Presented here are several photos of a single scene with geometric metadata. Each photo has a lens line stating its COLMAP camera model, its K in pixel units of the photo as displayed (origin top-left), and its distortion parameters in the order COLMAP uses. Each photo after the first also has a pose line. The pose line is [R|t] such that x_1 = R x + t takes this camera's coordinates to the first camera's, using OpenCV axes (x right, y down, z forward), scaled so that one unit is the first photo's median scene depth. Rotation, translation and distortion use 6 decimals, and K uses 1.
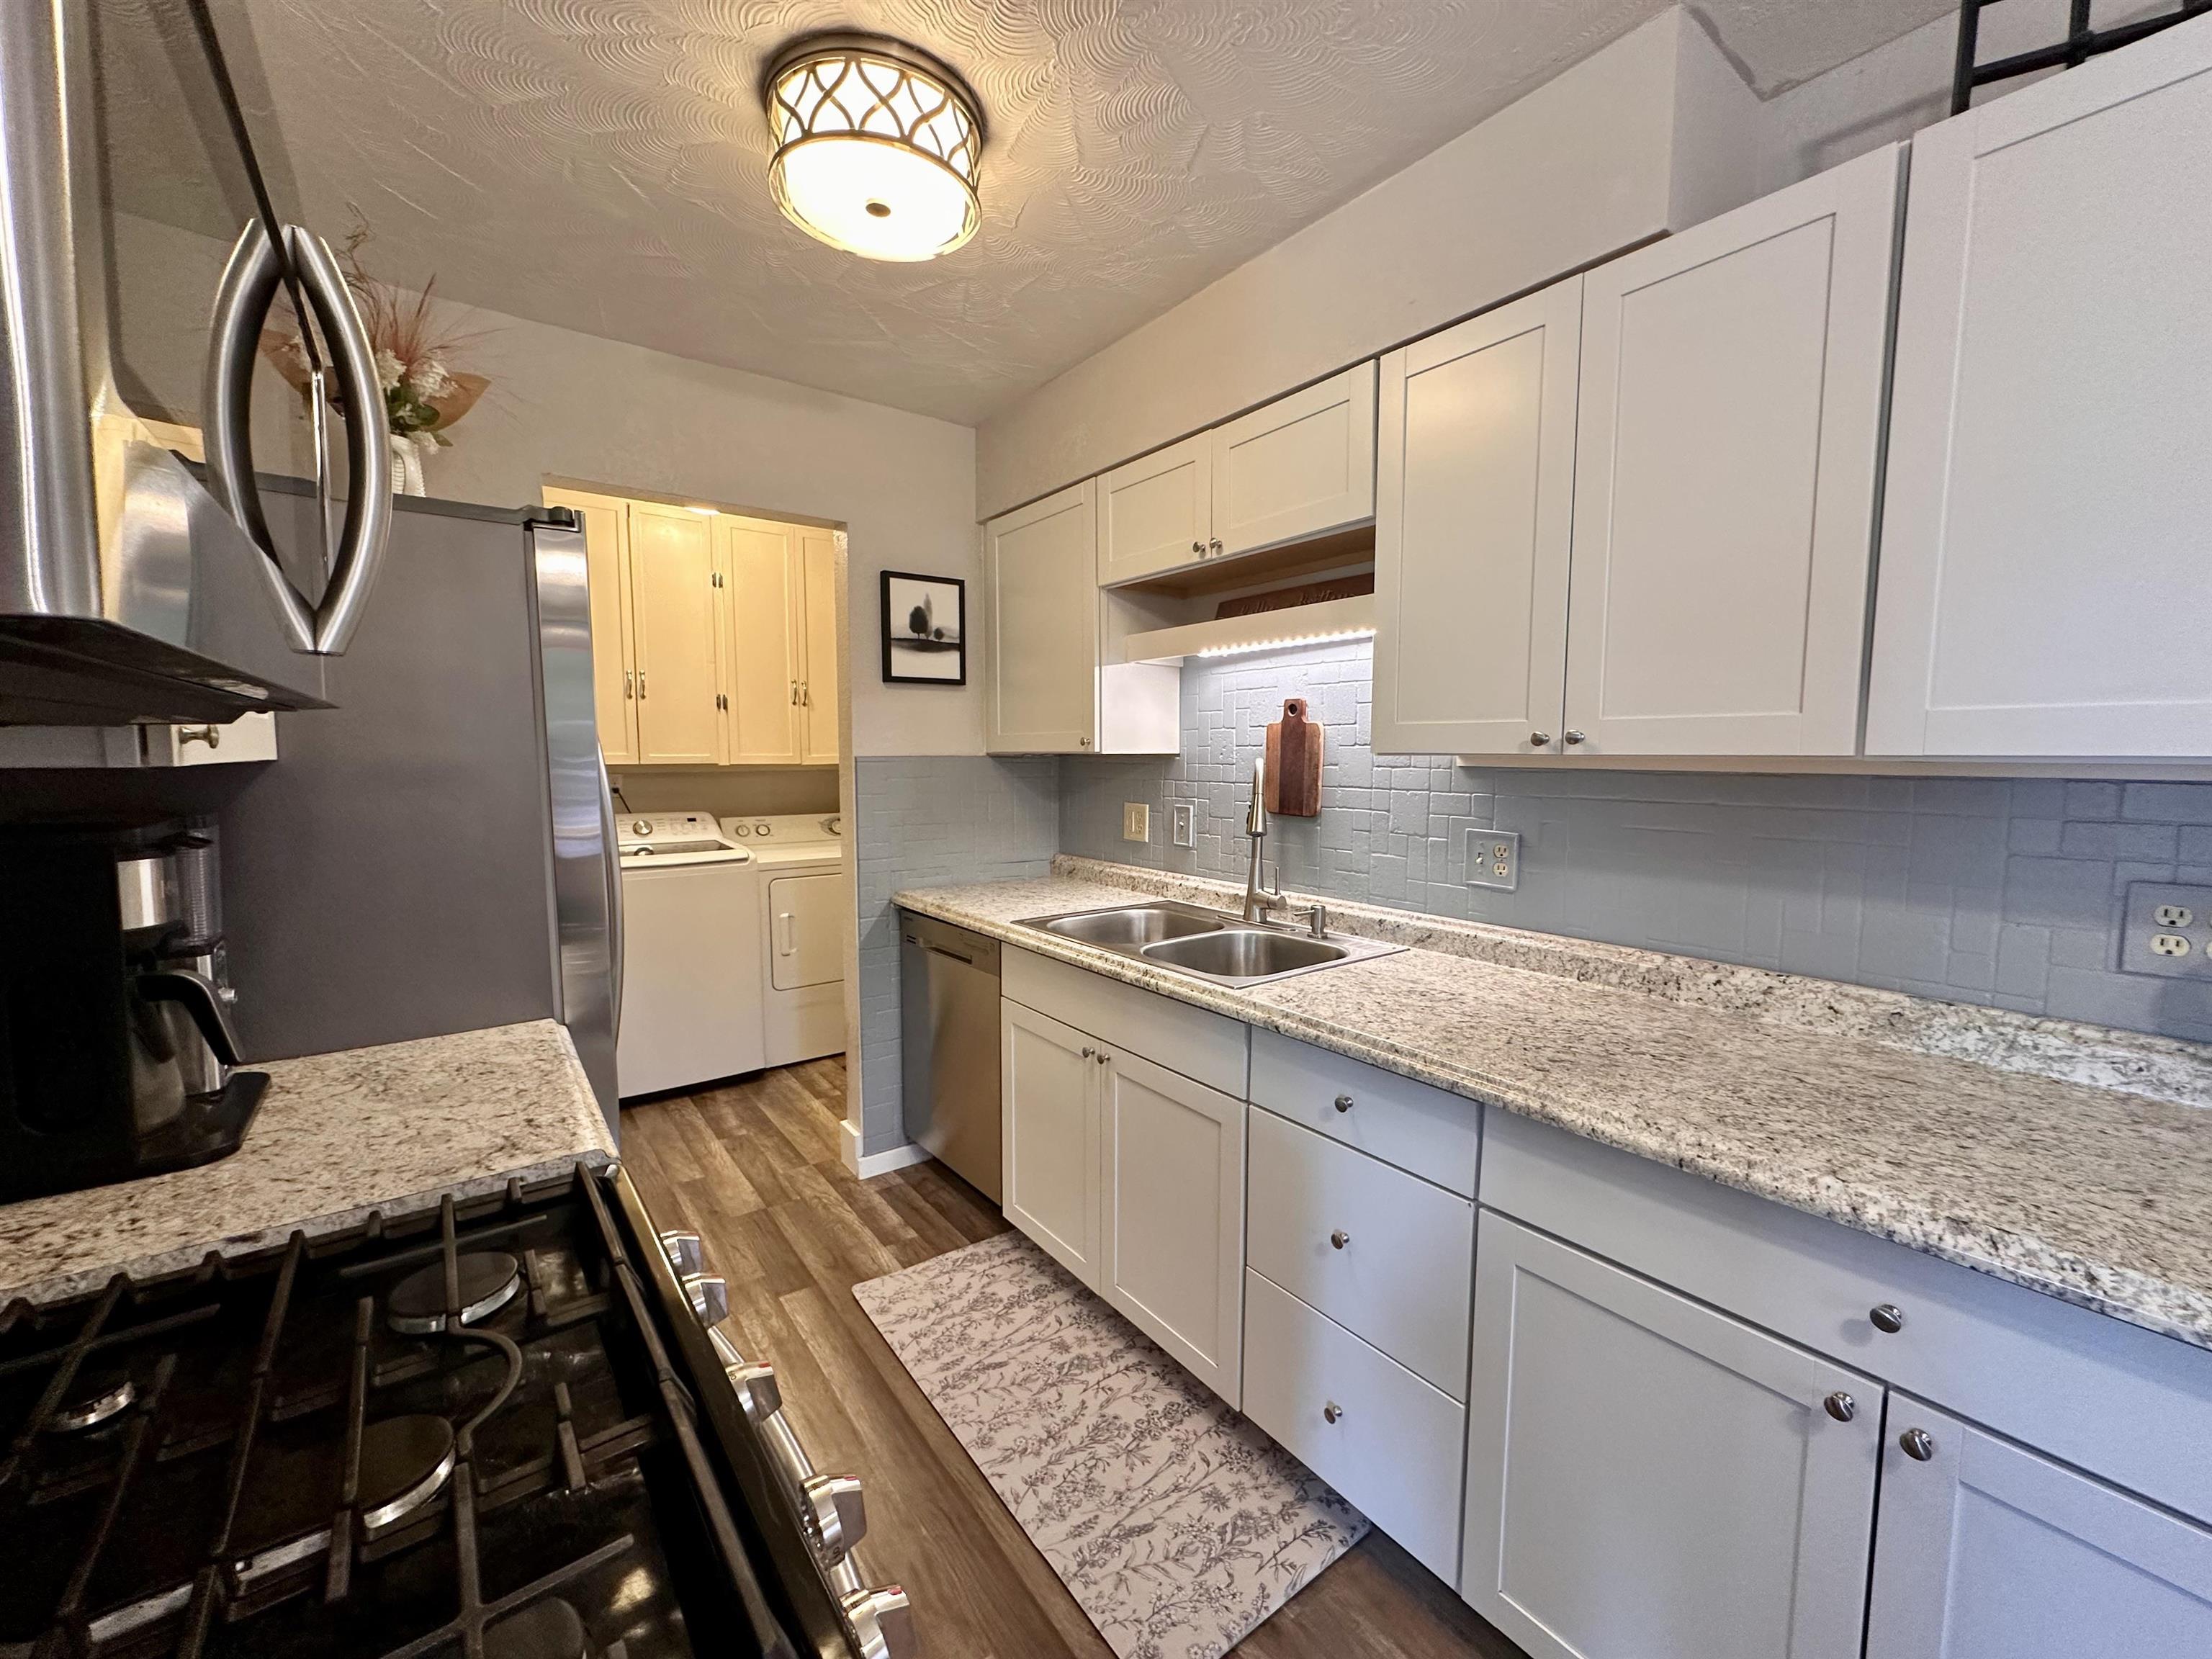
lens RADIAL K [[879.6, 0, 1103.8], [0, 879.6, 823.5], [0, 0, 1]] dist [0.000191, 0.000734]
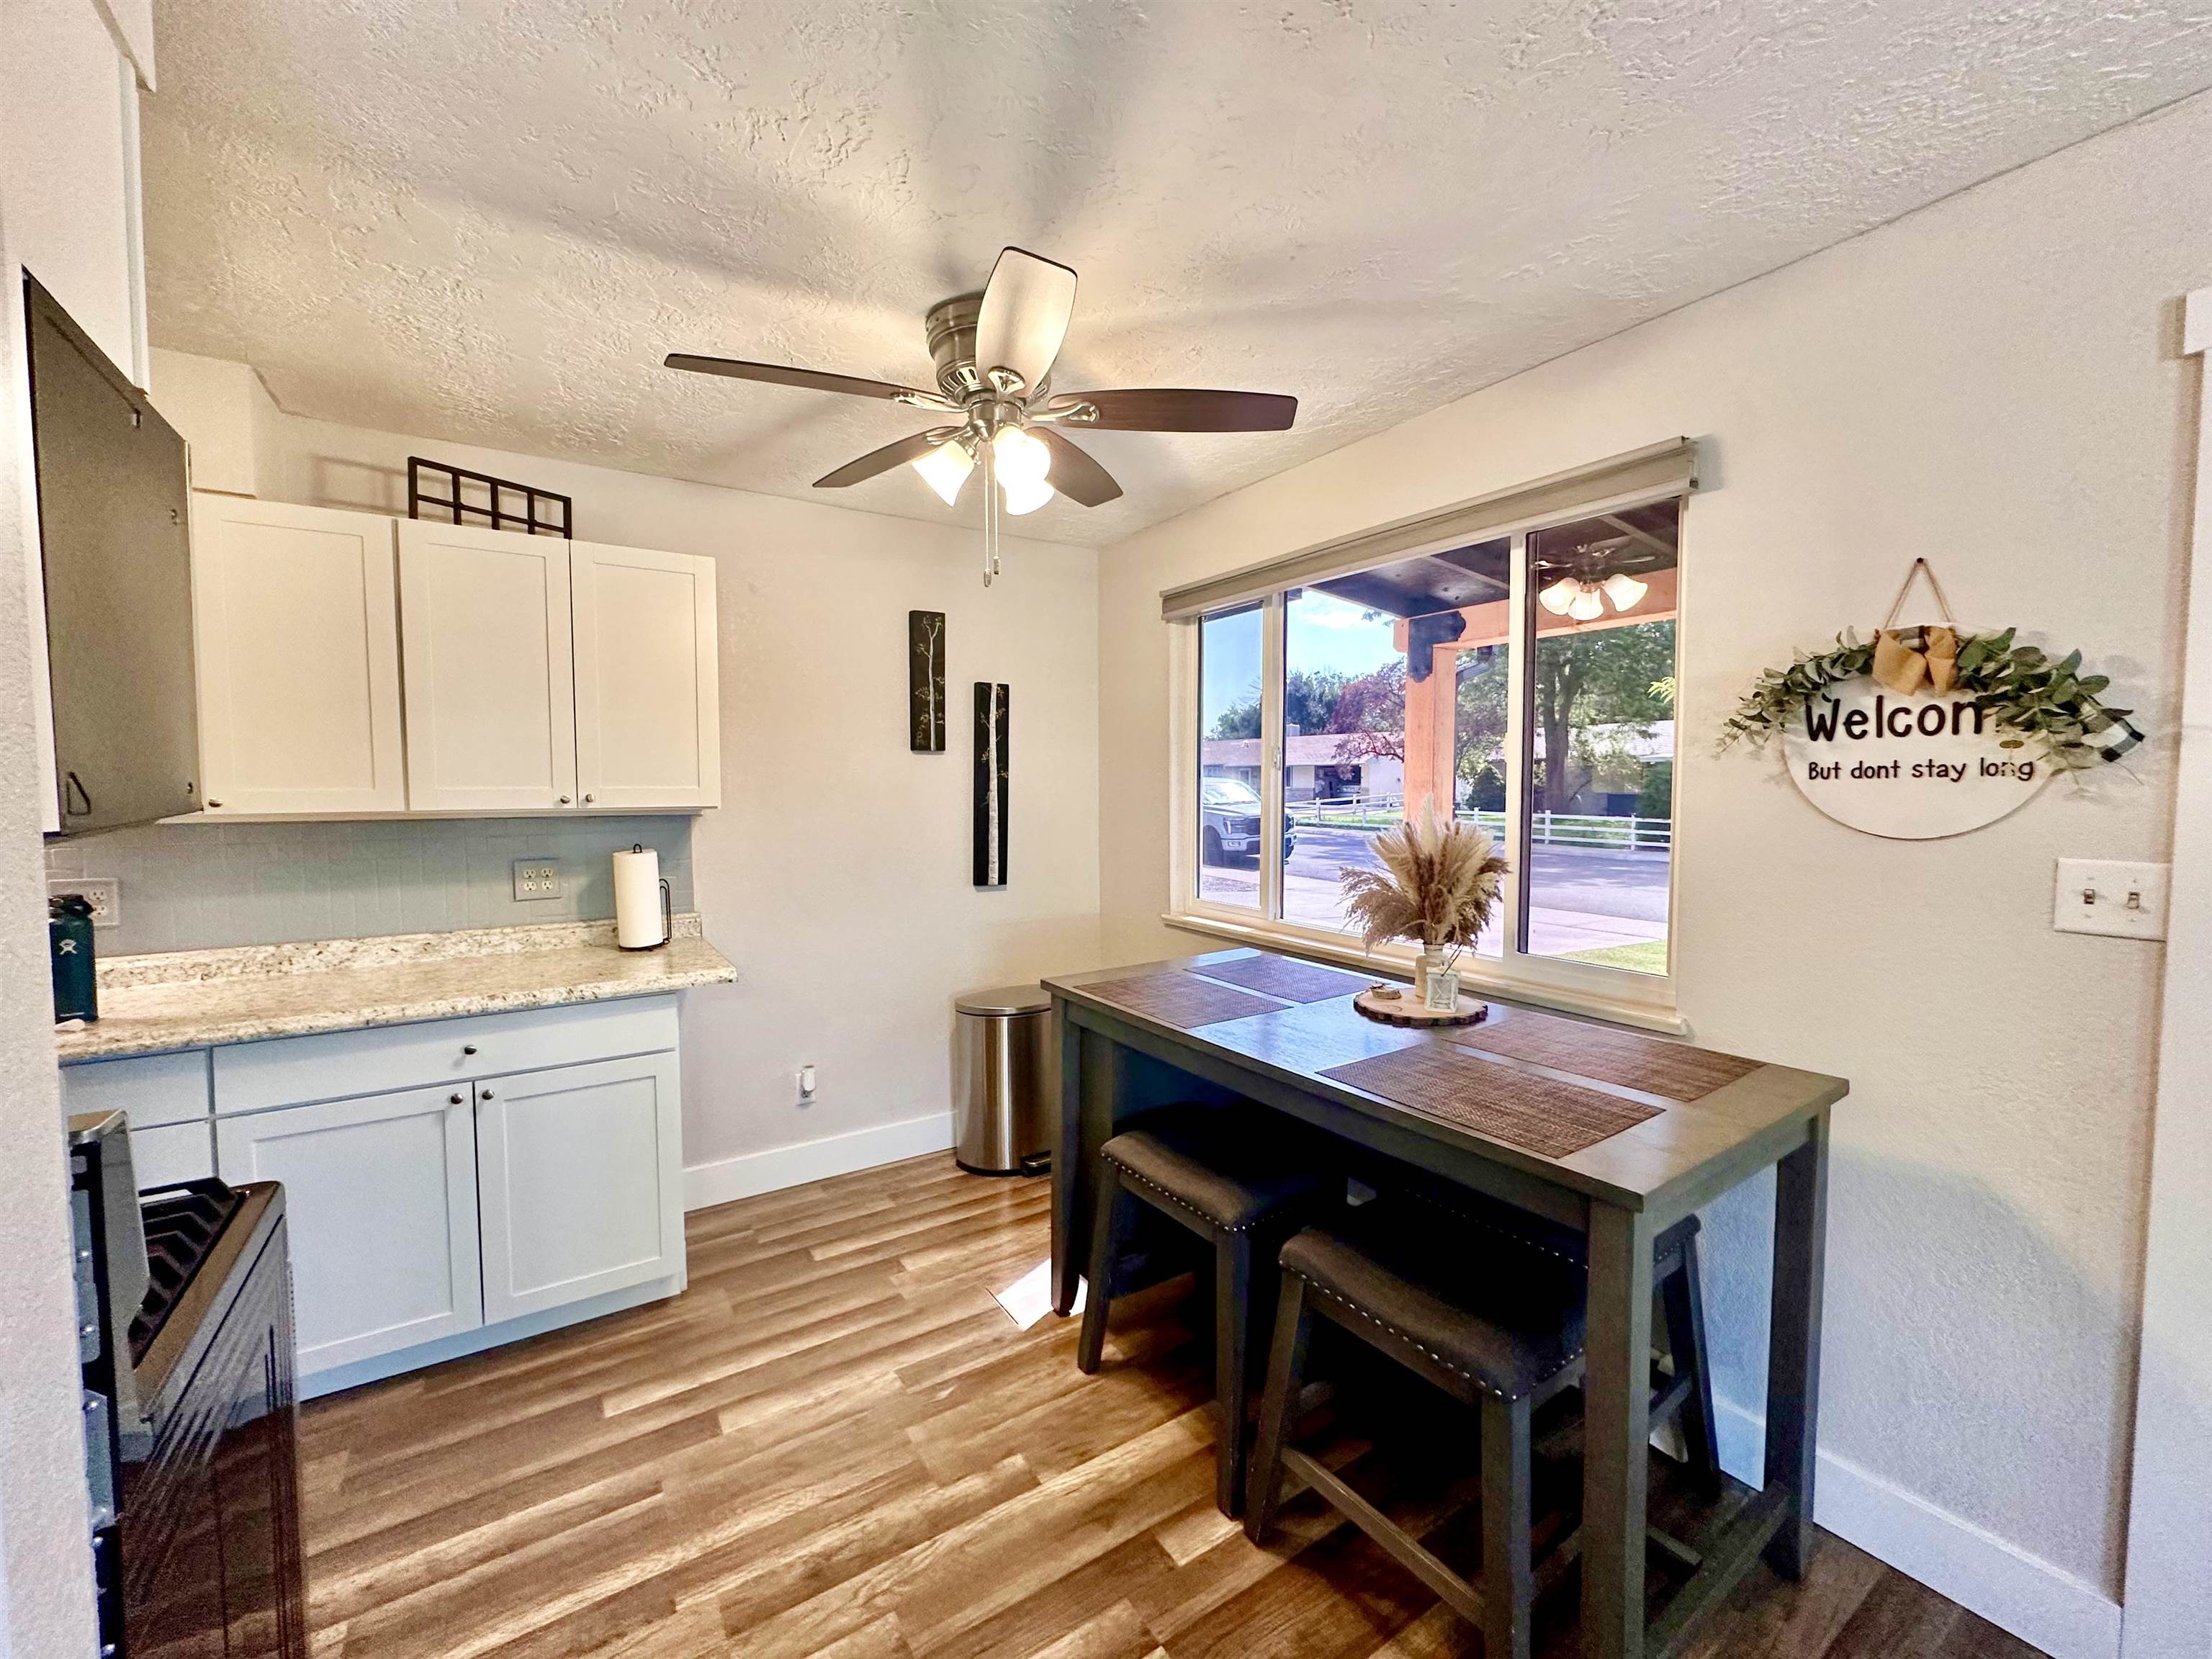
lens RADIAL K [[879.6, 0, 1112.7], [0, 879.6, 828.3], [0, 0, 1]] dist [0.000191, 0.000734]
pose [[0.058222, -0.053873, 0.996849, -0.868443], [0.087647, 0.994963, 0.048652, 0.005363], [-0.994449, 0.084538, 0.062650, -0.594715]]
